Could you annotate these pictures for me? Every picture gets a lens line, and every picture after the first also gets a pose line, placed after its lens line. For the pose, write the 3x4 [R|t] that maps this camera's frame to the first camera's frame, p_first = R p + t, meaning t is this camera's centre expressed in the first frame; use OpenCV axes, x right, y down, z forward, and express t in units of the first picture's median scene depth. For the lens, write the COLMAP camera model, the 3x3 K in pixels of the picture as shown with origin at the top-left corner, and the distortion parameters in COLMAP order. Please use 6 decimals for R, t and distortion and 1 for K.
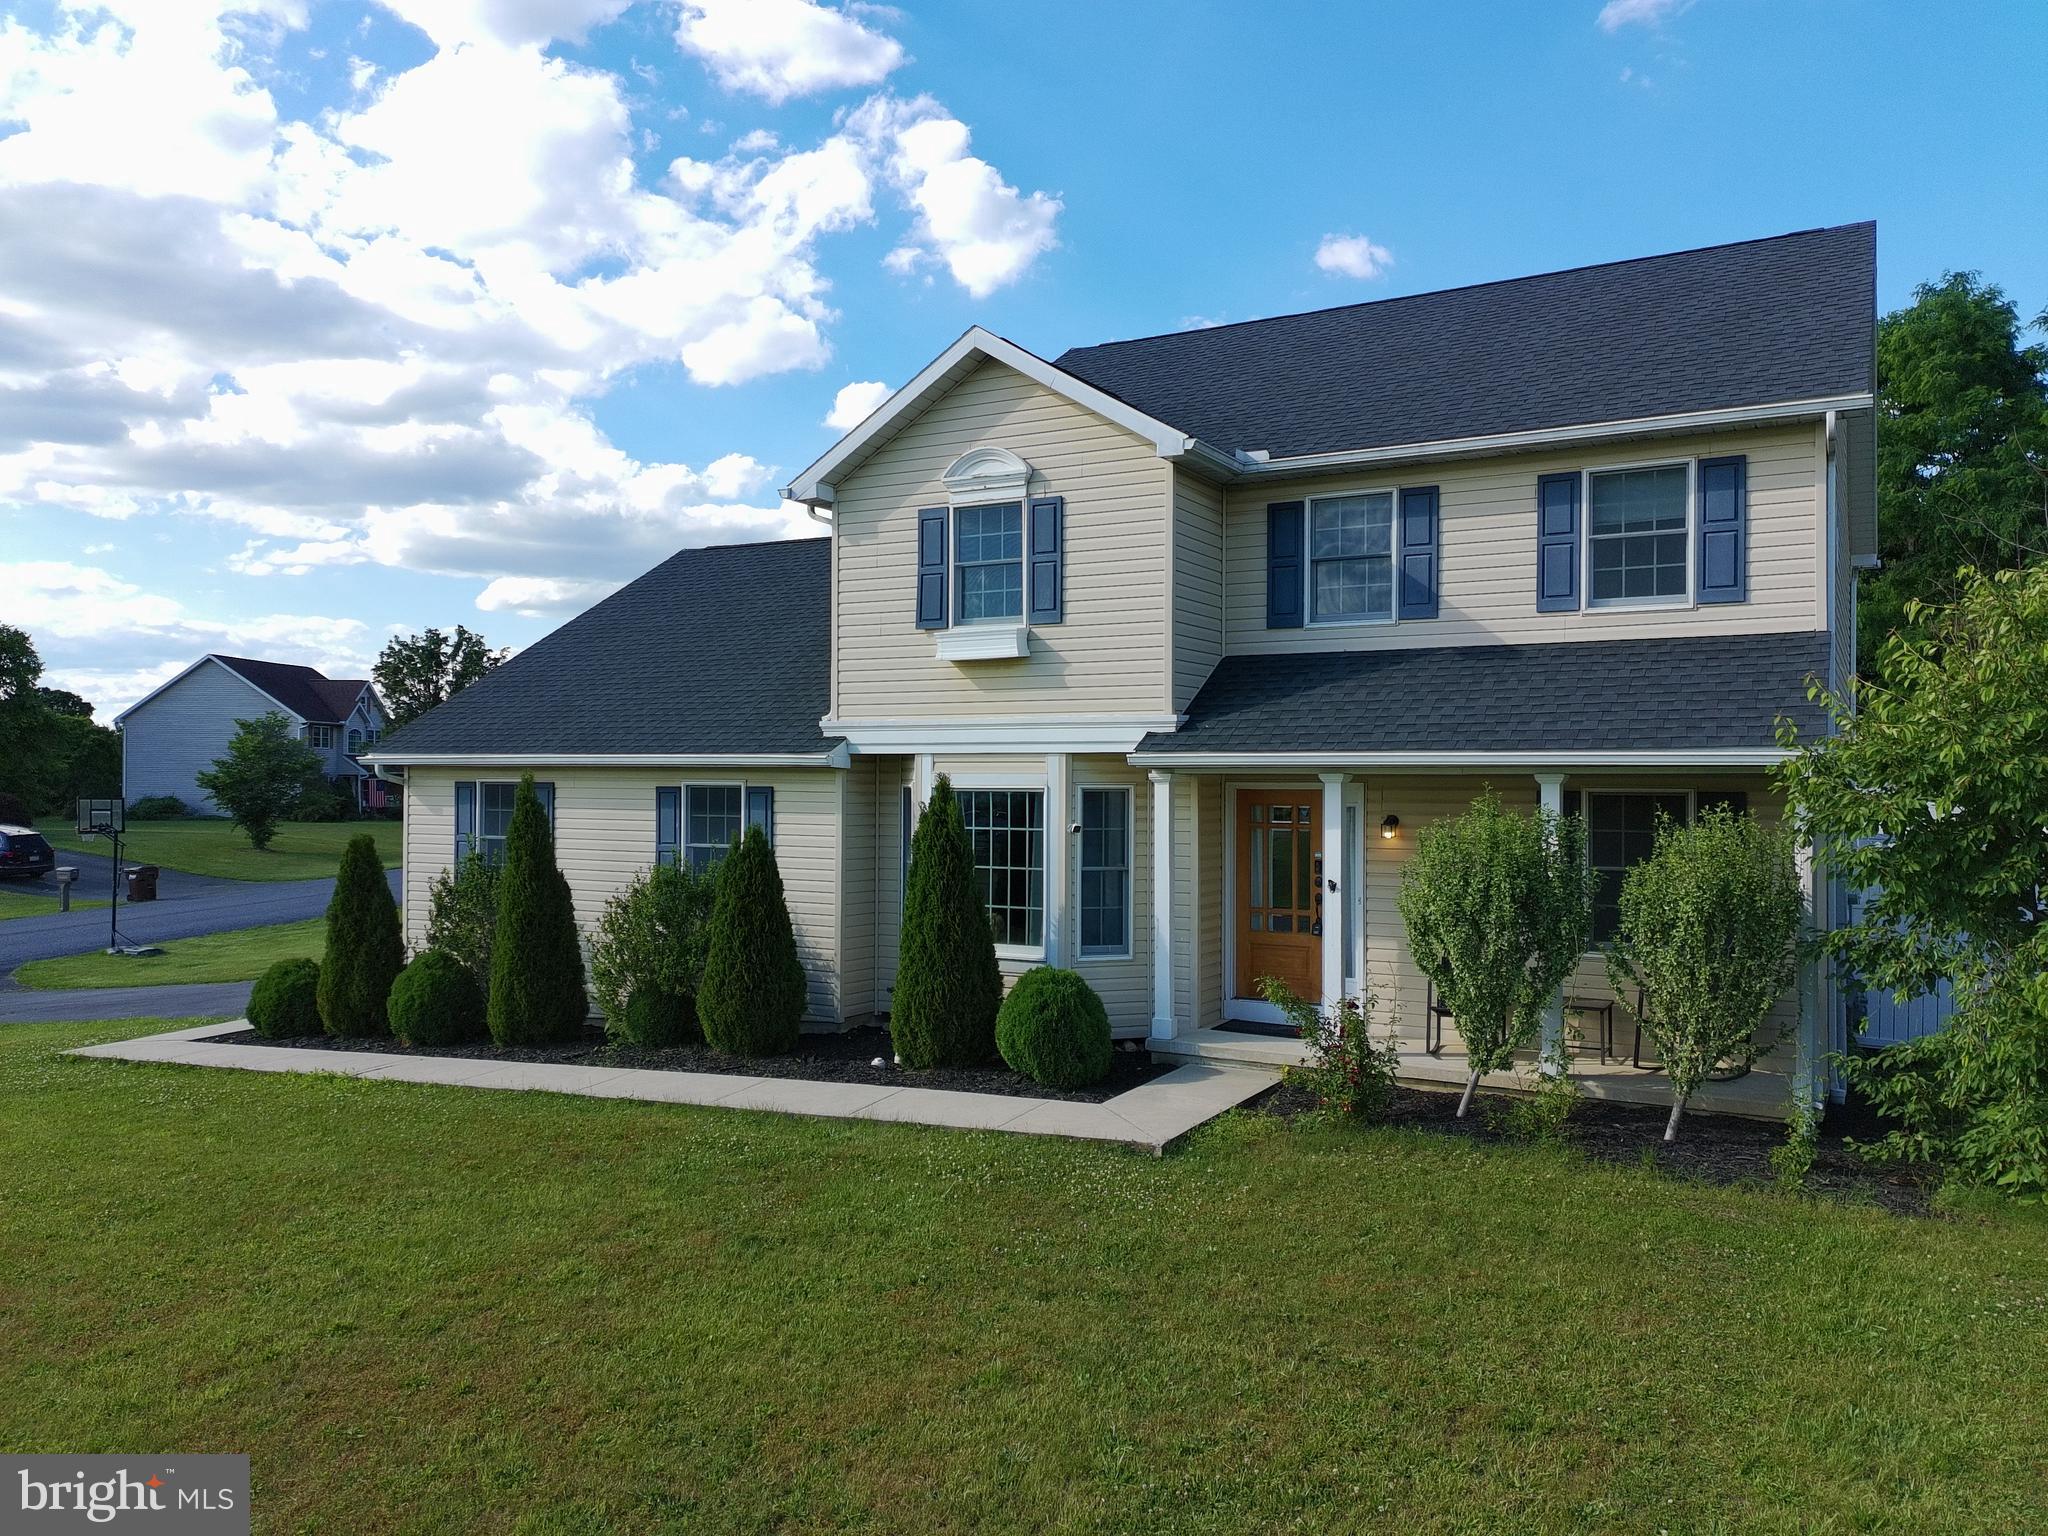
lens RADIAL K [[1518.2, 0, 1024.0], [0, 1518.2, 768.0], [0, 0, 1]] dist [0.041459, -0.009165]
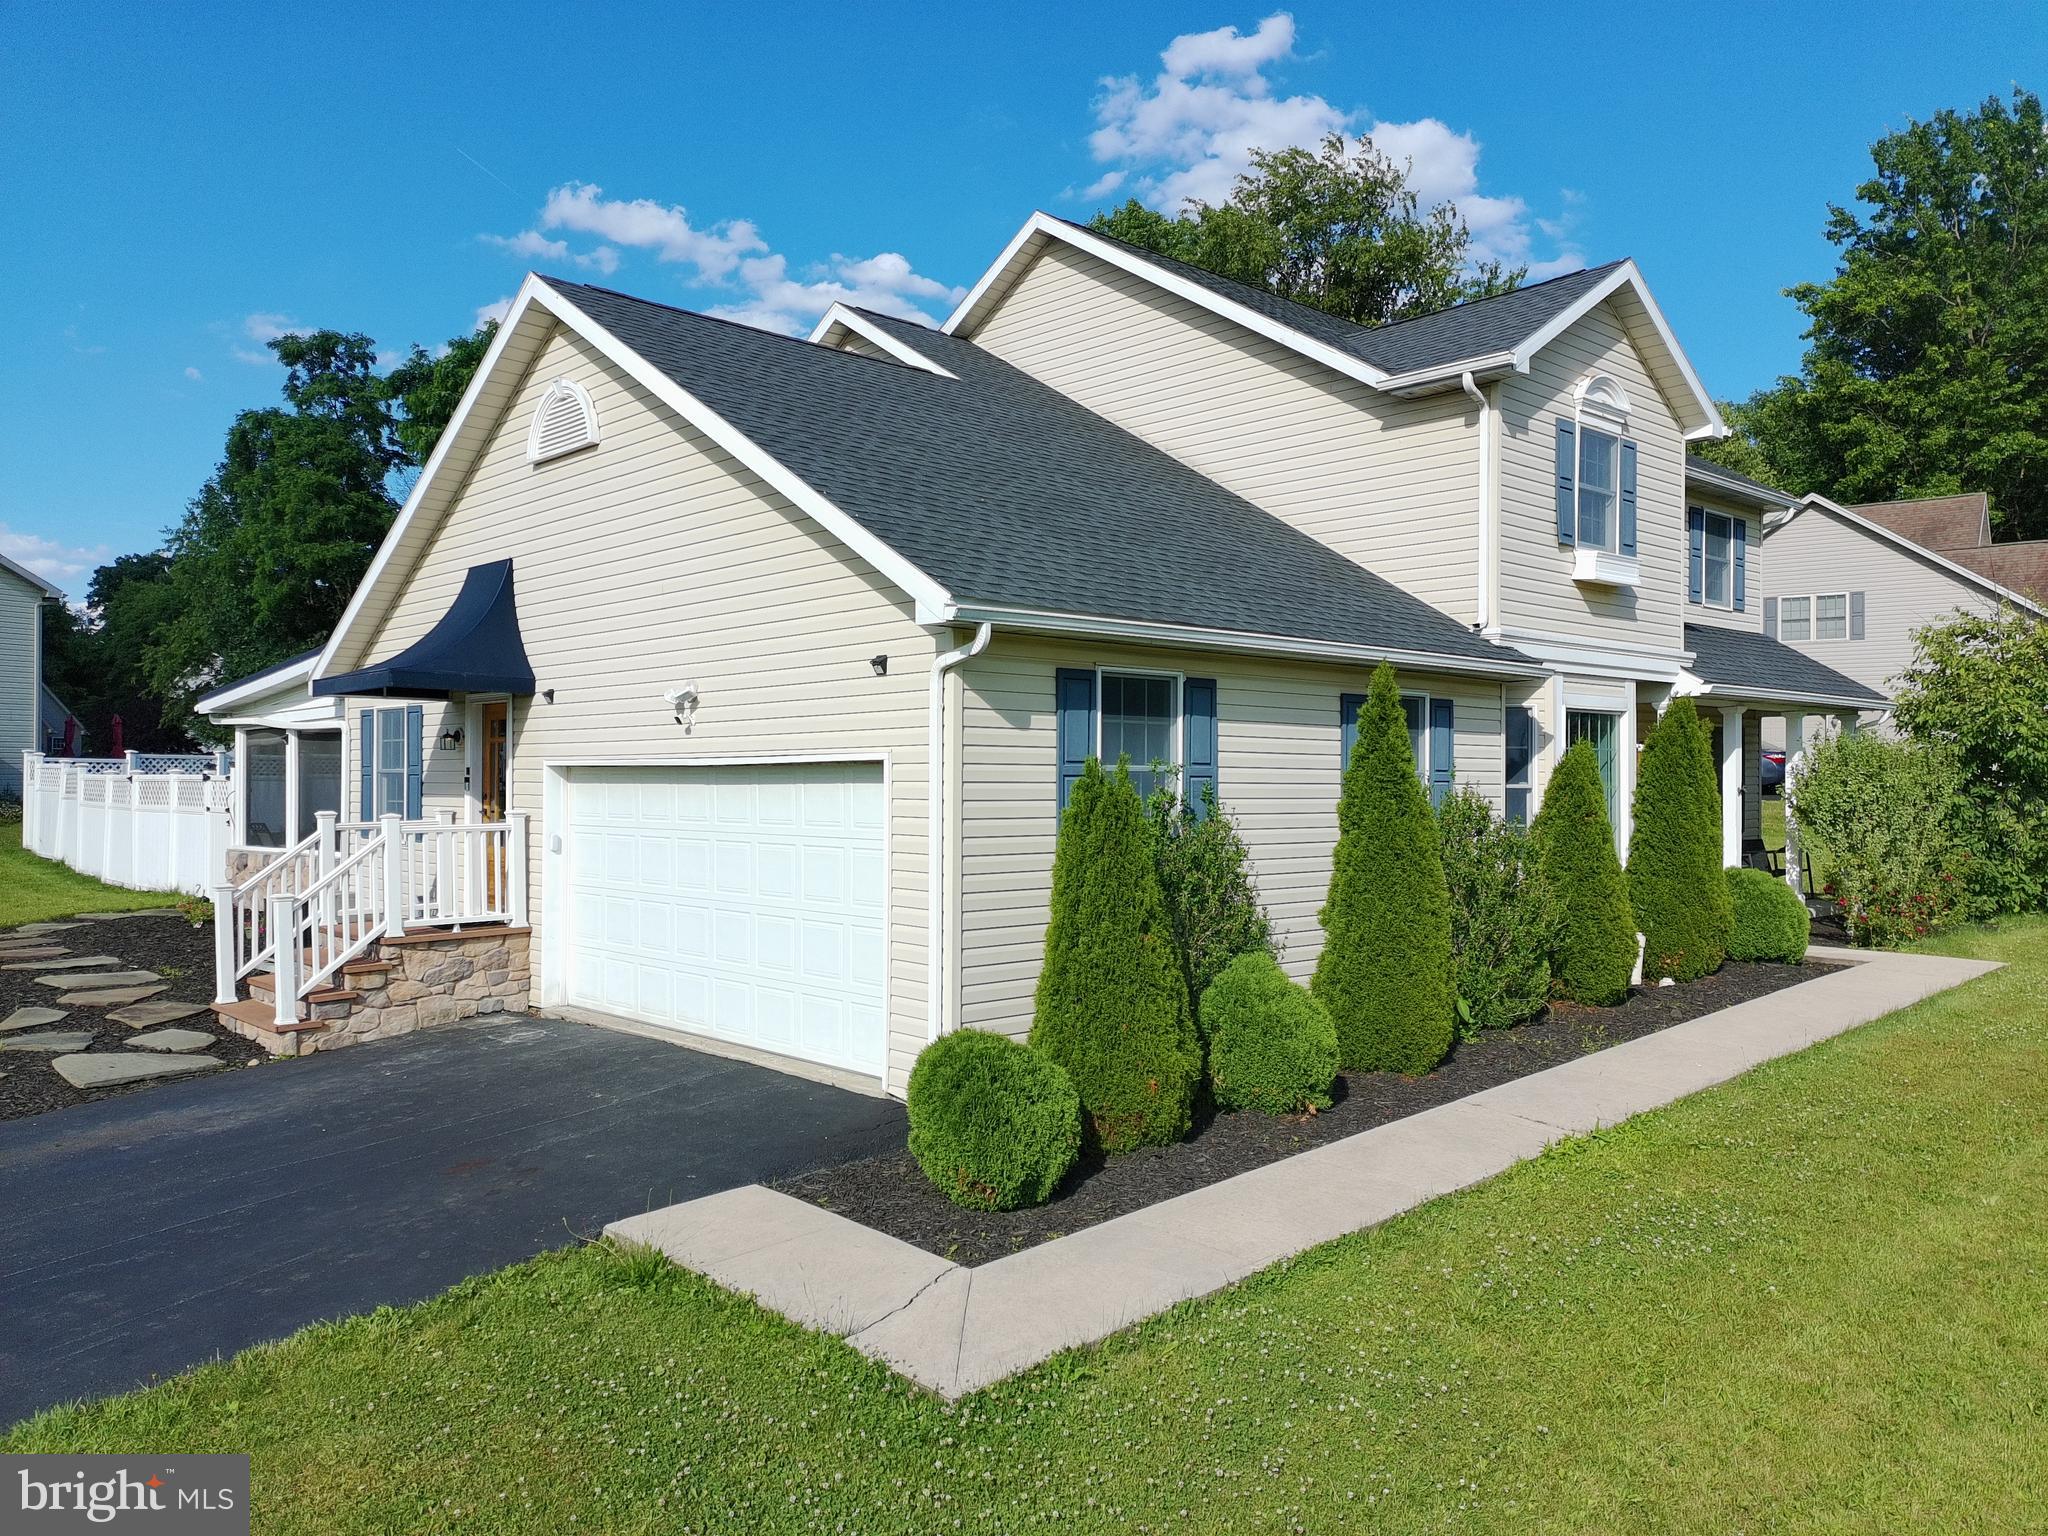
lens RADIAL K [[1518.2, 0, 1024.0], [0, 1518.2, 768.0], [0, 0, 1]] dist [0.041459, -0.009165]
pose [[0.300022, 0.003715, 0.953925, -1.148780], [-0.009081, 0.999958, -0.001038, 0.058657], [-0.953889, -0.008351, 0.300044, 1.083492]]
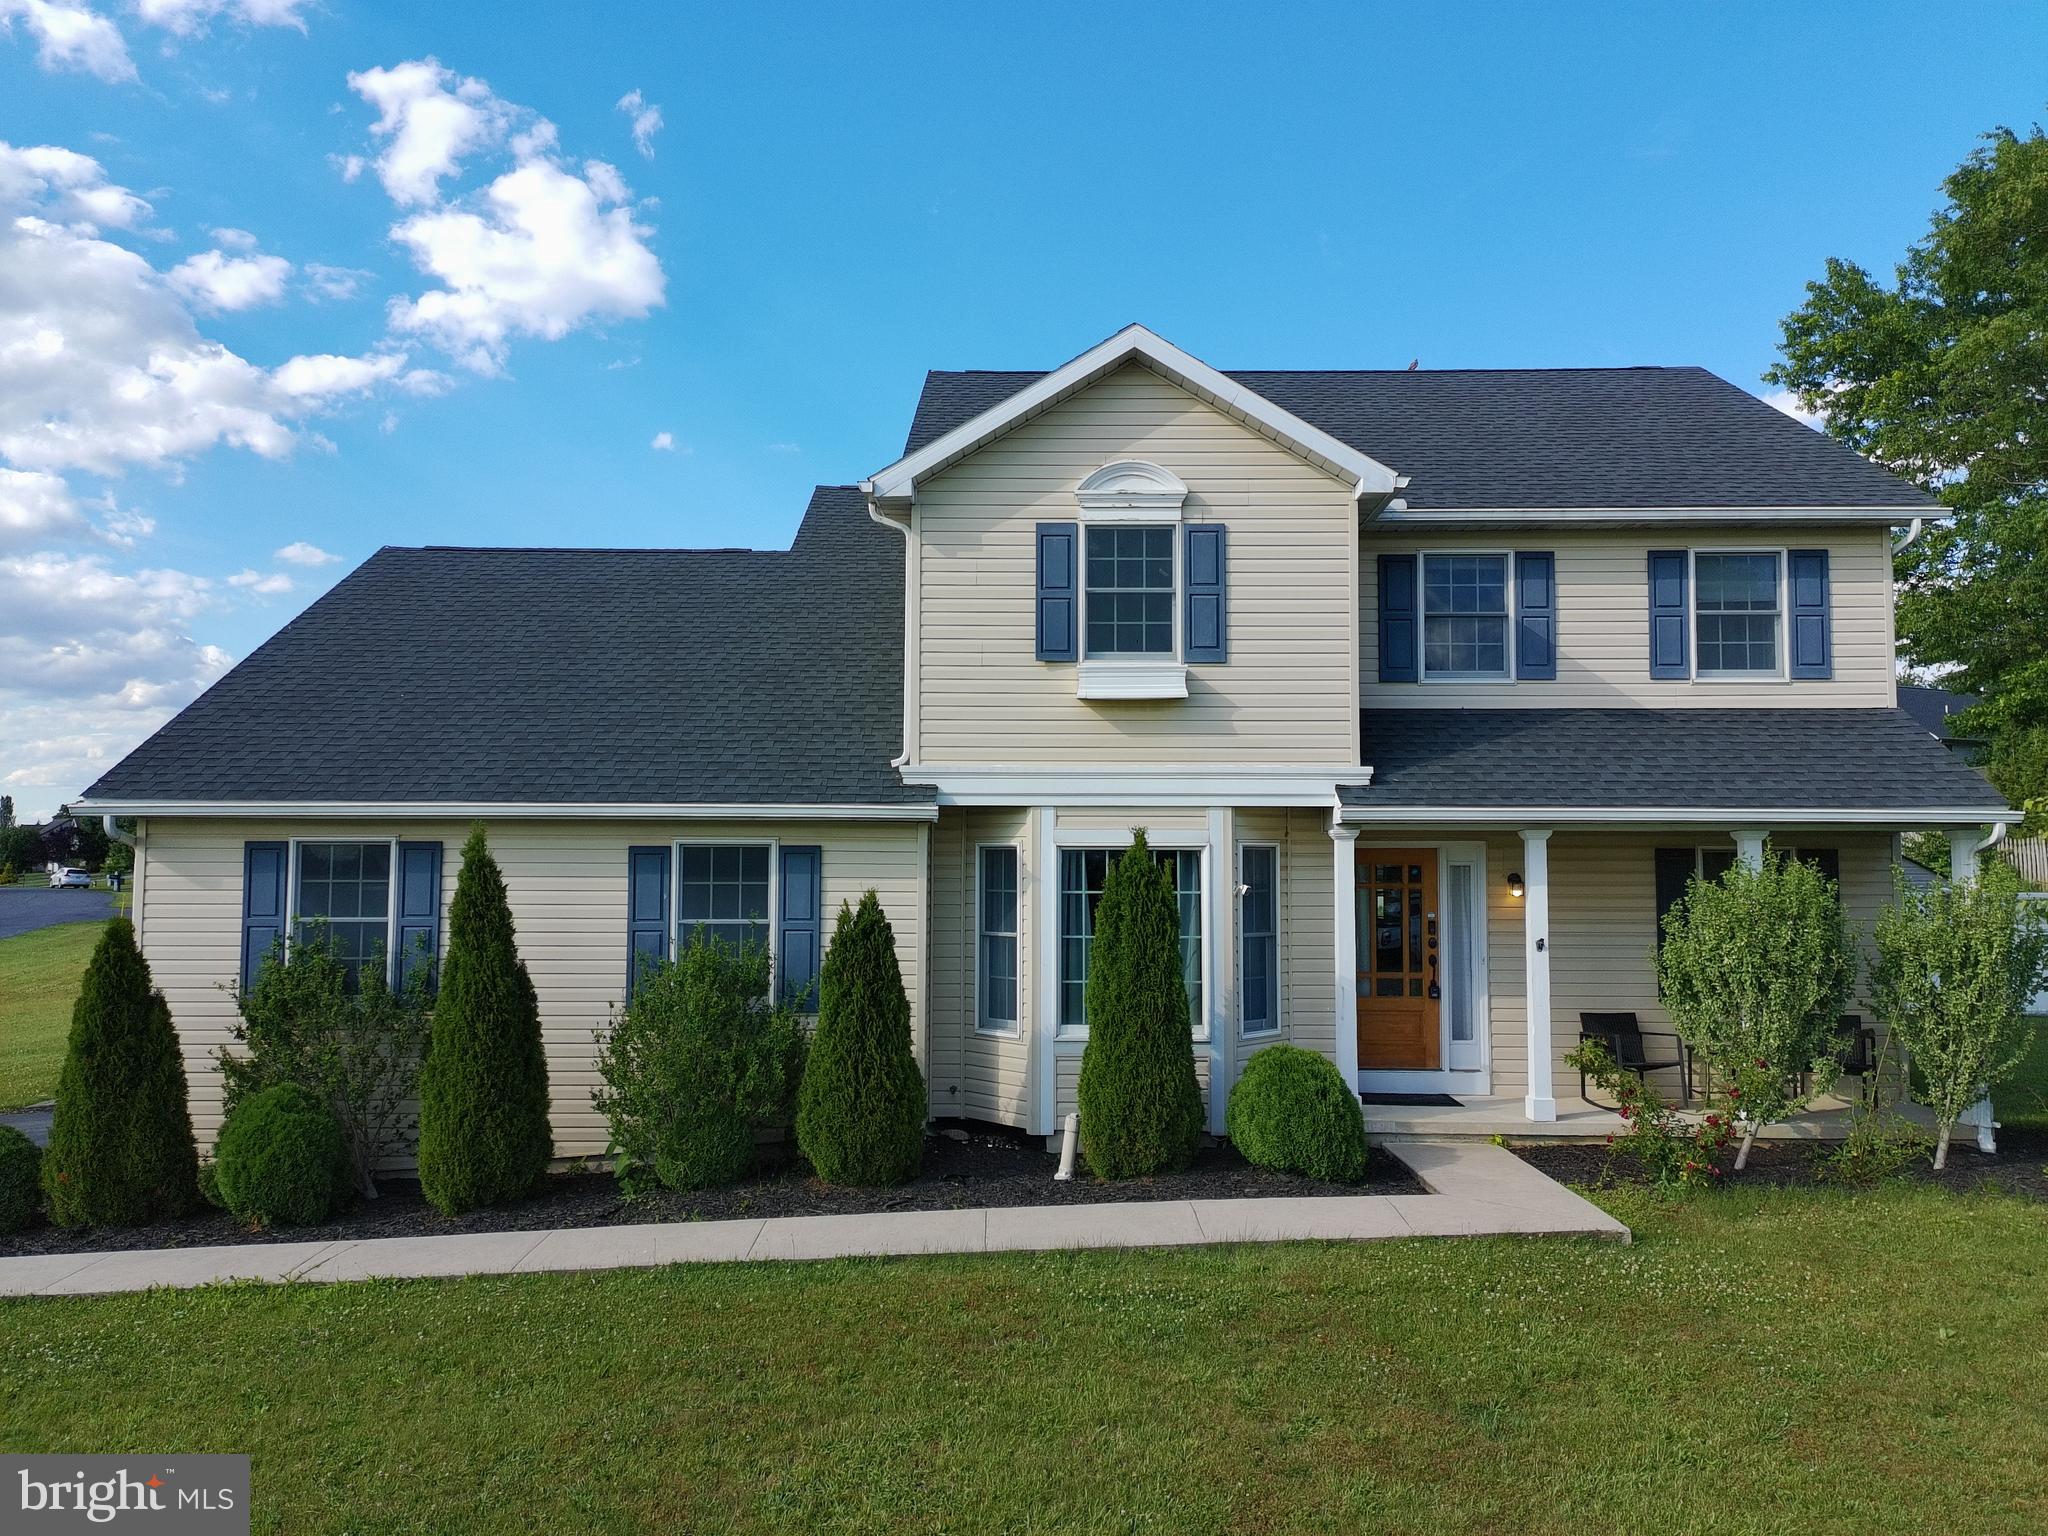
lens RADIAL K [[1518.2, 0, 1024.0], [0, 1518.2, 768.0], [0, 0, 1]] dist [0.041459, -0.009165]
pose [[0.873563, 0.027492, 0.485934, -0.515681], [-0.001960, 0.998594, -0.052973, 0.015153], [-0.486707, 0.045323, 0.872389, 0.271569]]
